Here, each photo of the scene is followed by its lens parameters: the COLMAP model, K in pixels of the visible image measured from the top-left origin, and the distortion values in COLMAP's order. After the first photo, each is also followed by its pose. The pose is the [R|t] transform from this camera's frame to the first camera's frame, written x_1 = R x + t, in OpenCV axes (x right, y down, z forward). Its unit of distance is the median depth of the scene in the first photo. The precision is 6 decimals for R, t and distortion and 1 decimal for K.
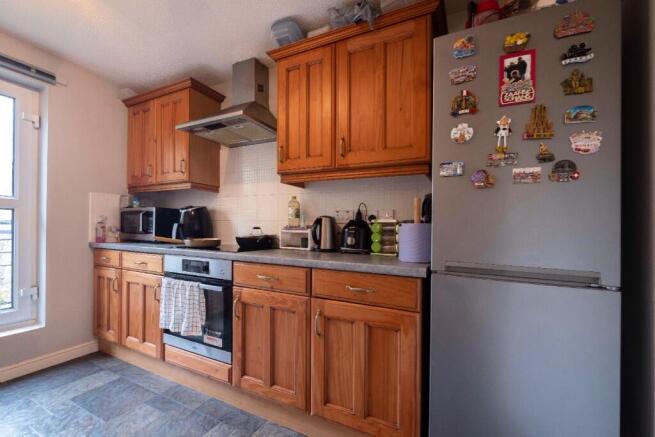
lens RADIAL K [[280.9, 0, 327.0], [0, 280.9, 226.3], [0, 0, 1]] dist [0.000115, -0.000030]
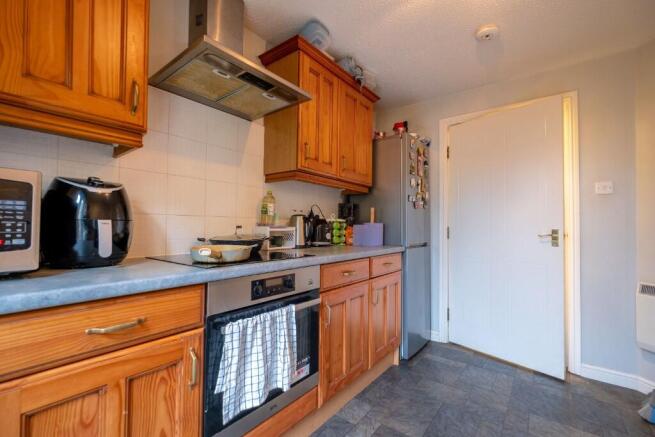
lens RADIAL K [[290.1, 0, 325.2], [0, 290.1, 220.4], [0, 0, 1]] dist [-0.000348, -0.000222]
pose [[0.197995, 0.007599, 0.980174, -0.851398], [-0.009934, 0.999934, -0.005746, -0.009158], [-0.980153, -0.008599, 0.198058, 0.559816]]
